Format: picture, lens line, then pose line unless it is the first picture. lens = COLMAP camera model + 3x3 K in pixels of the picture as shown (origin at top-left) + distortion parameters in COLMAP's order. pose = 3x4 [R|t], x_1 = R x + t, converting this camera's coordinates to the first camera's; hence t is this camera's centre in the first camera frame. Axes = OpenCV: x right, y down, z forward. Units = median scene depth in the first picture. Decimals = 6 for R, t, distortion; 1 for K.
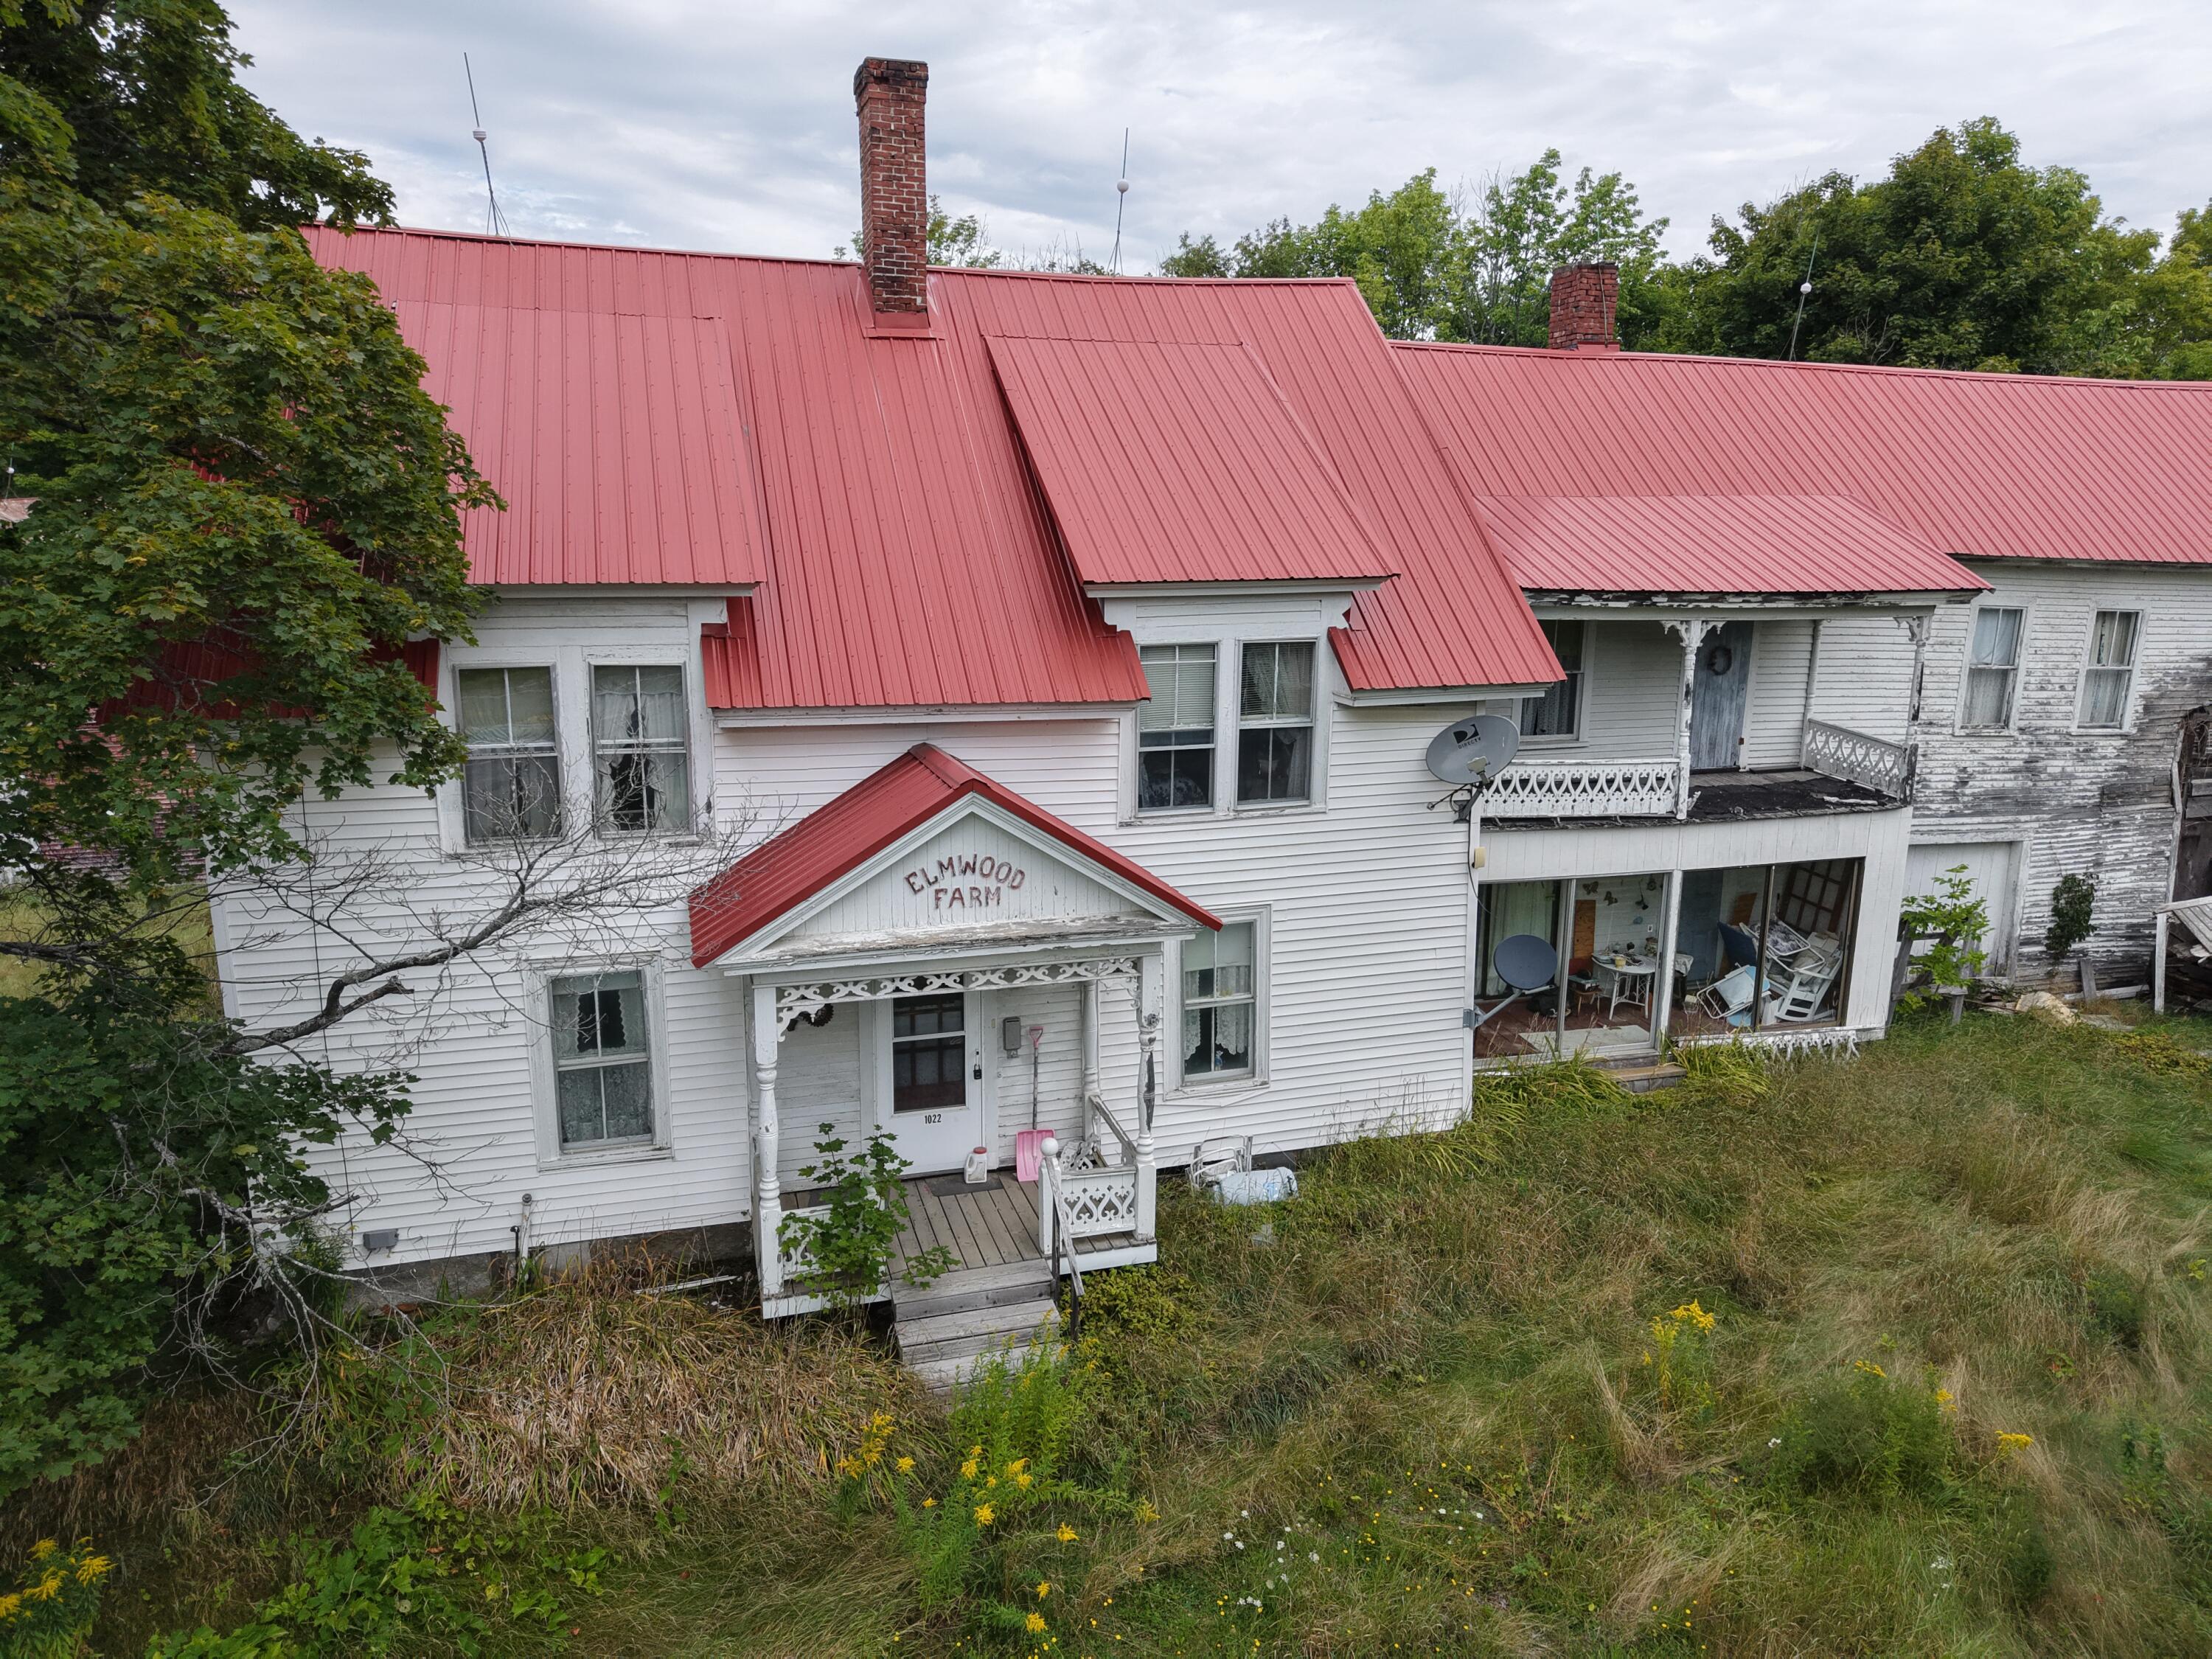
lens RADIAL K [[1473.2, 0, 1102.4], [0, 1473.2, 831.8], [0, 0, 1]] dist [0.023733, -0.020229]
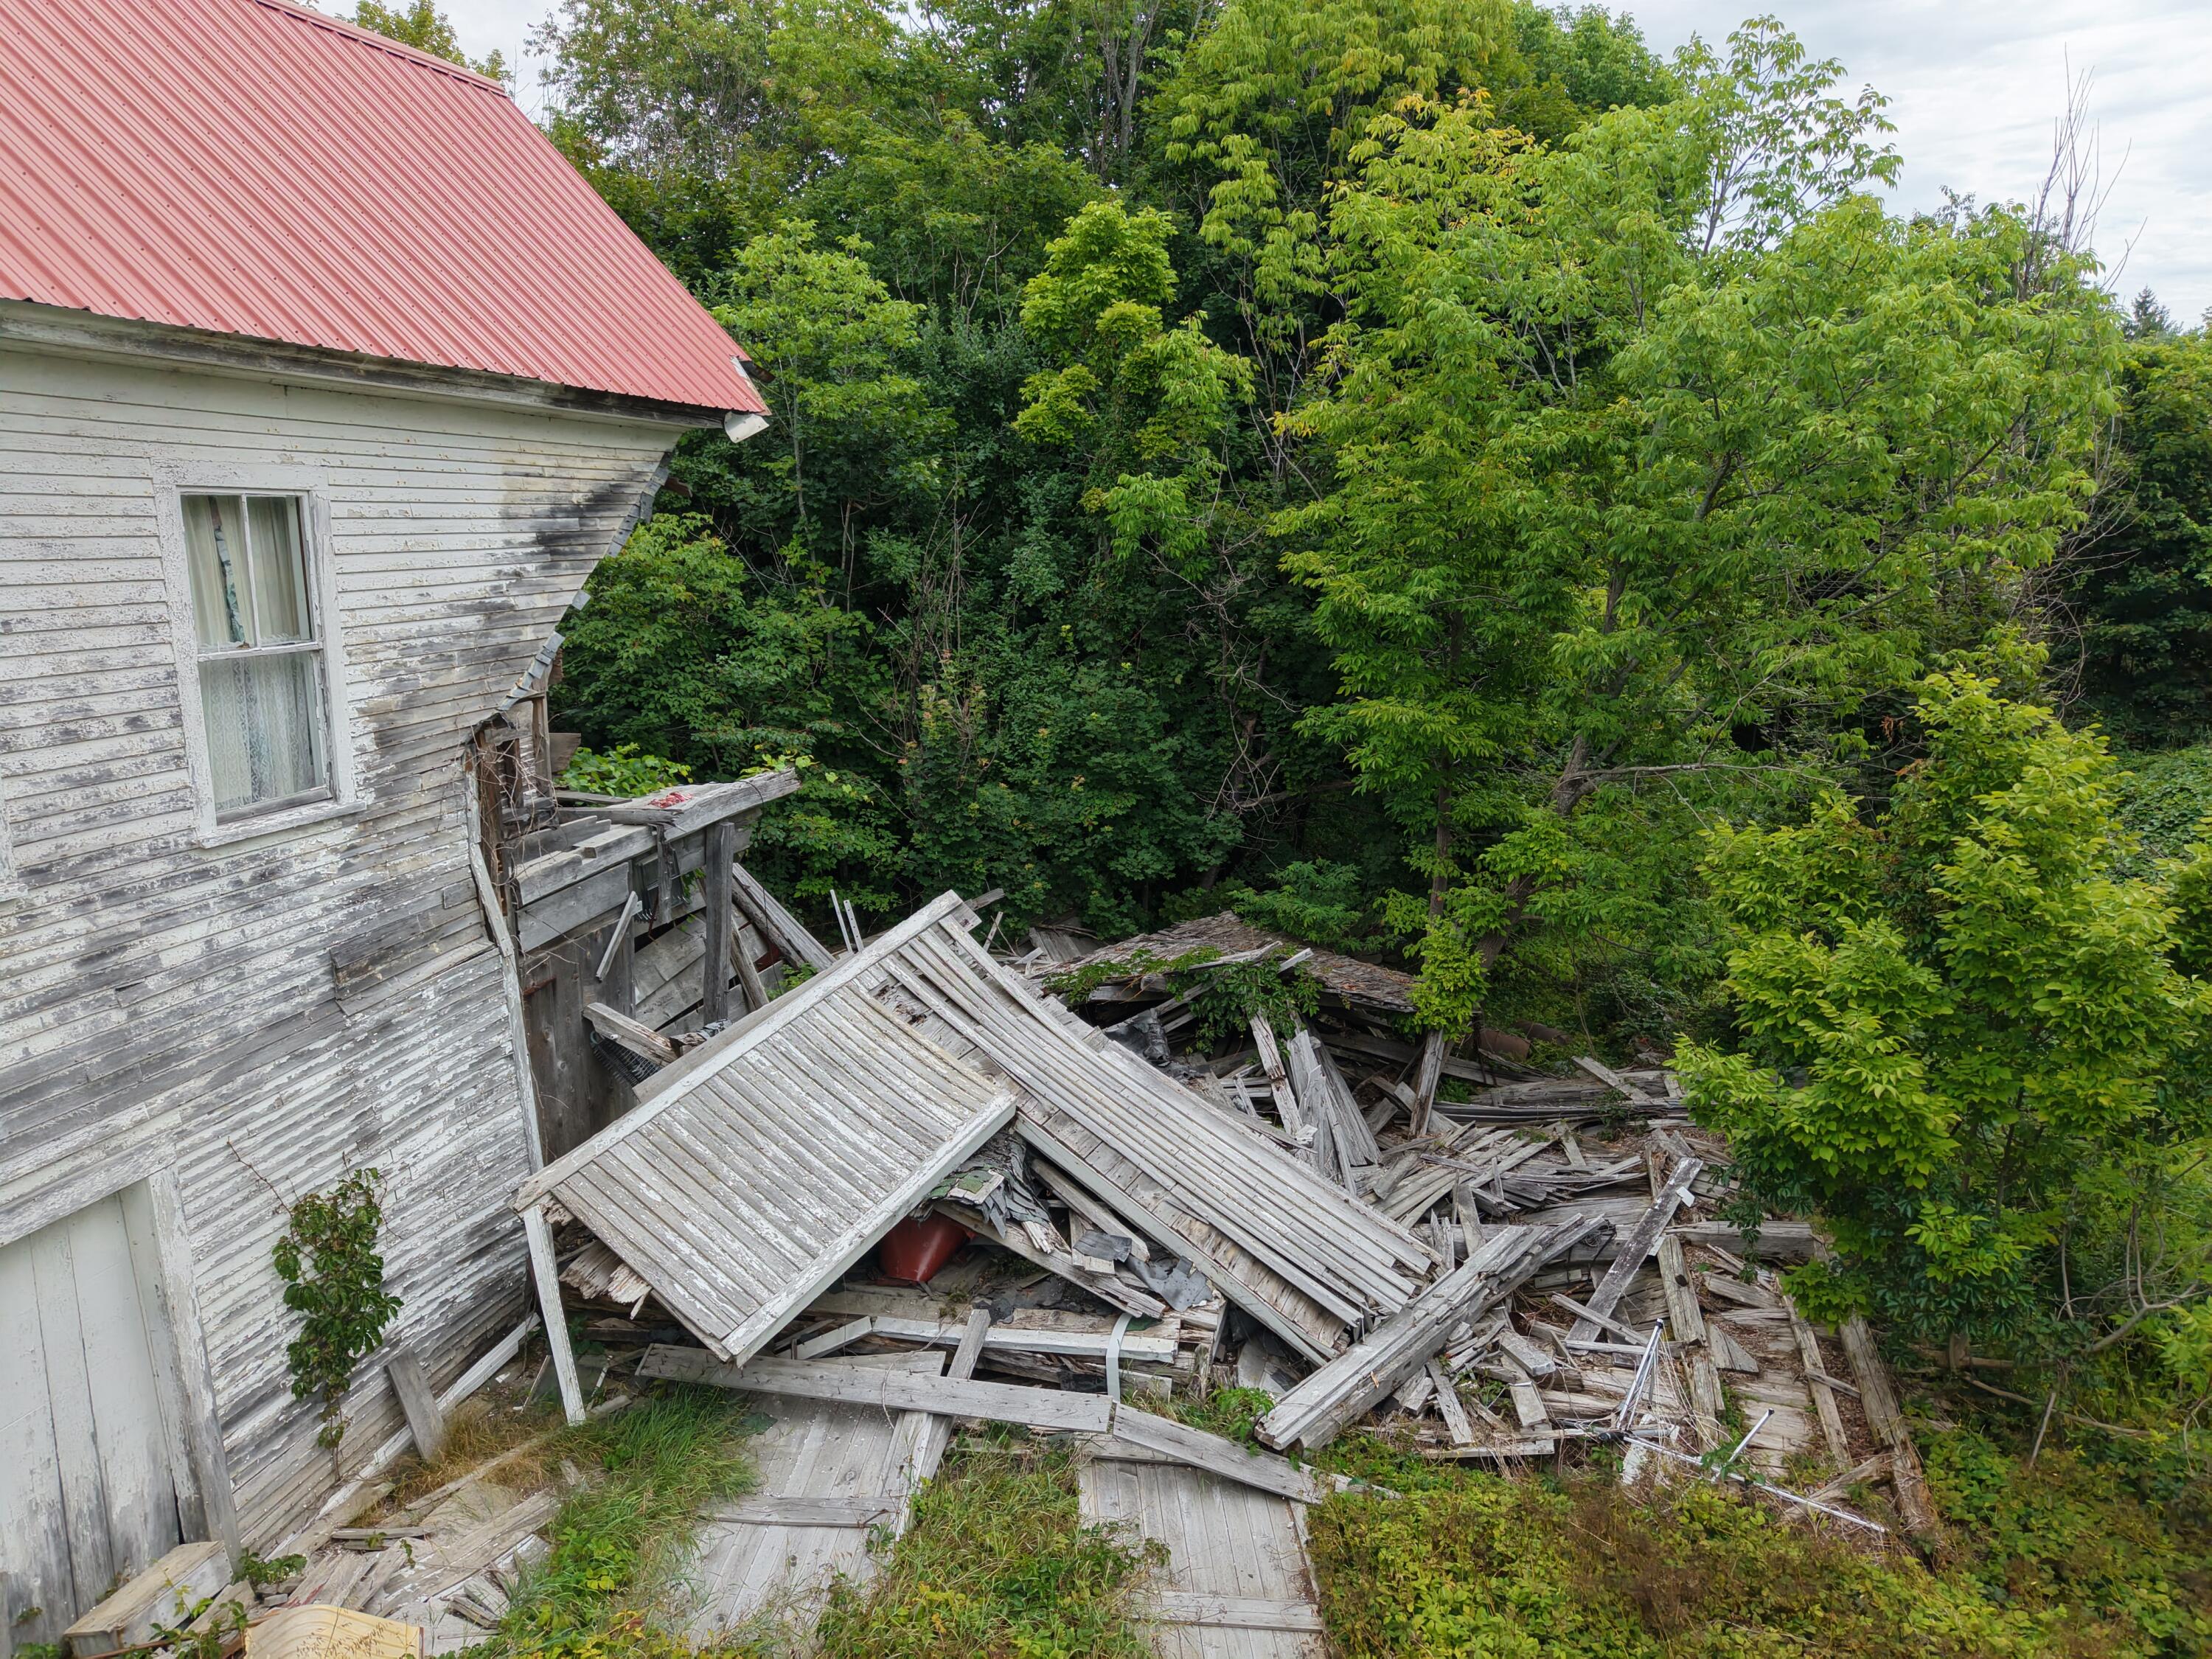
lens RADIAL K [[1473.2, 0, 1095.0], [0, 1473.2, 836.5], [0, 0, 1]] dist [0.023733, -0.020229]
pose [[0.510609, -0.205749, 0.834833, 0.532076], [0.177914, 0.975216, 0.131530, -0.087687], [-0.841205, 0.081368, 0.534559, 0.719496]]
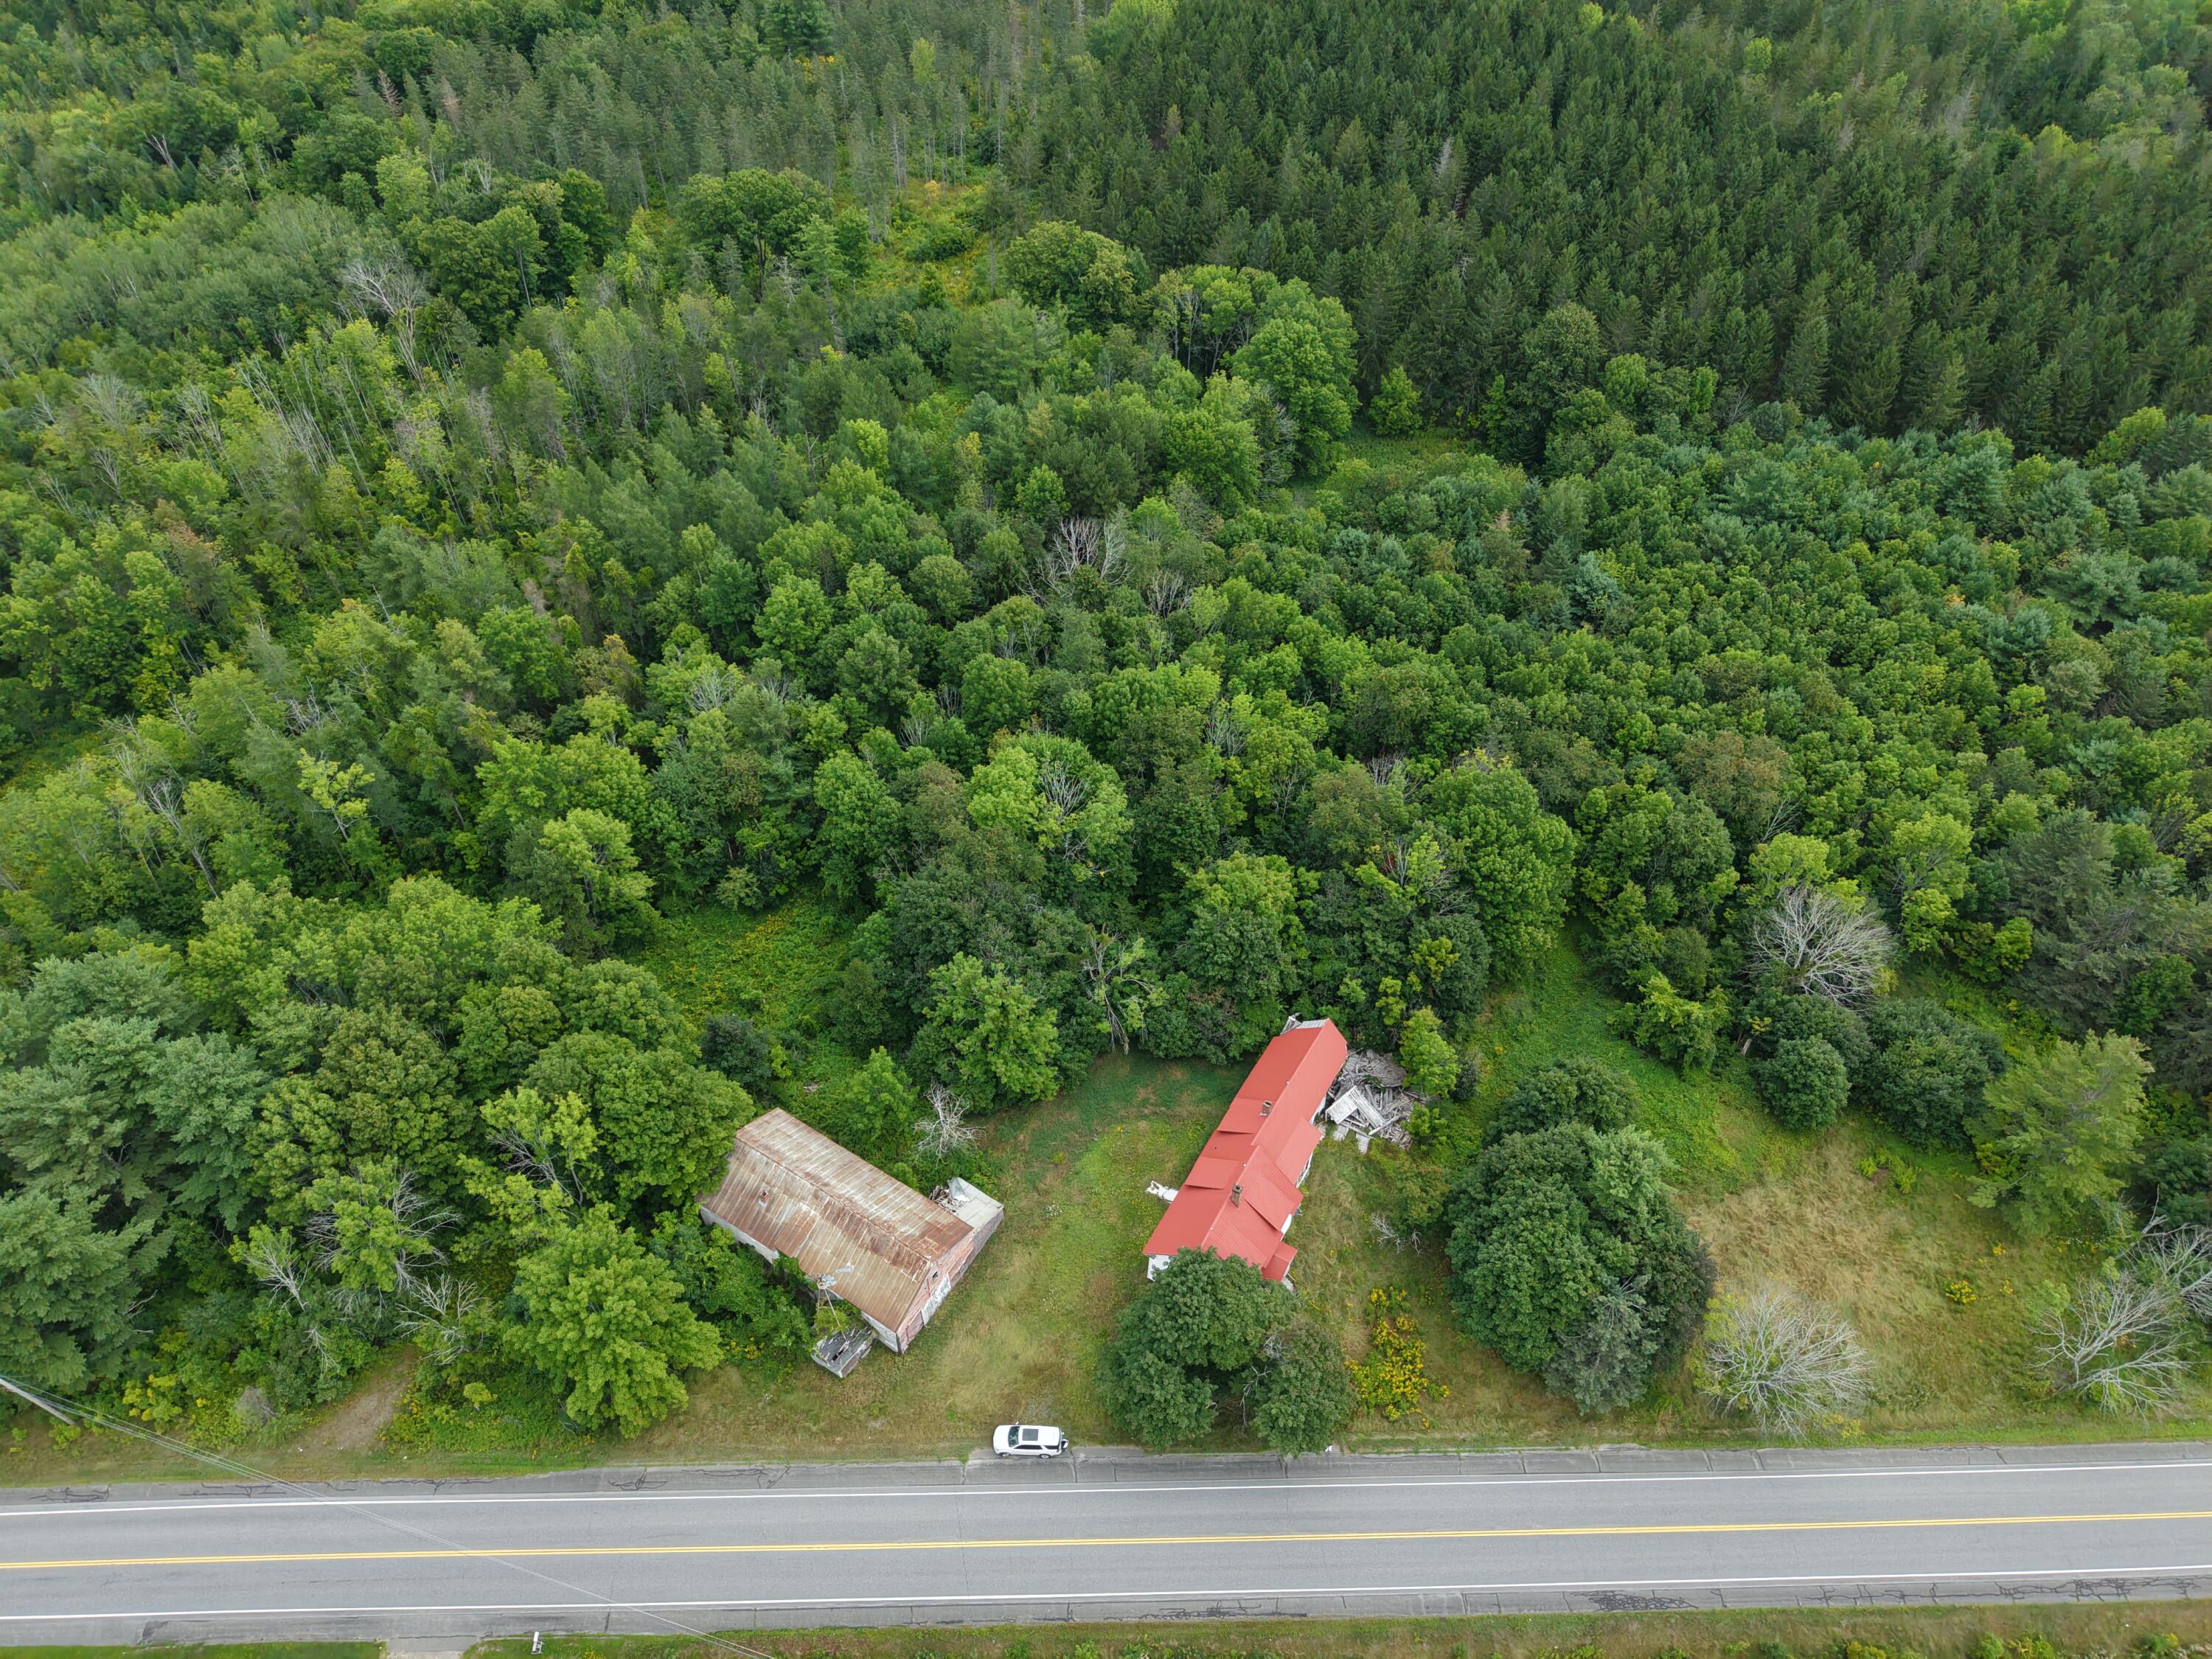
lens RADIAL K [[1473.2, 0, 1093.7], [0, 1473.2, 825.1], [0, 0, 1]] dist [0.023733, -0.020229]
pose [[0.741989, -0.487856, 0.459836, -3.007558], [0.130572, 0.777927, 0.614639, -6.189064], [-0.657574, -0.396013, 0.640913, -2.508424]]
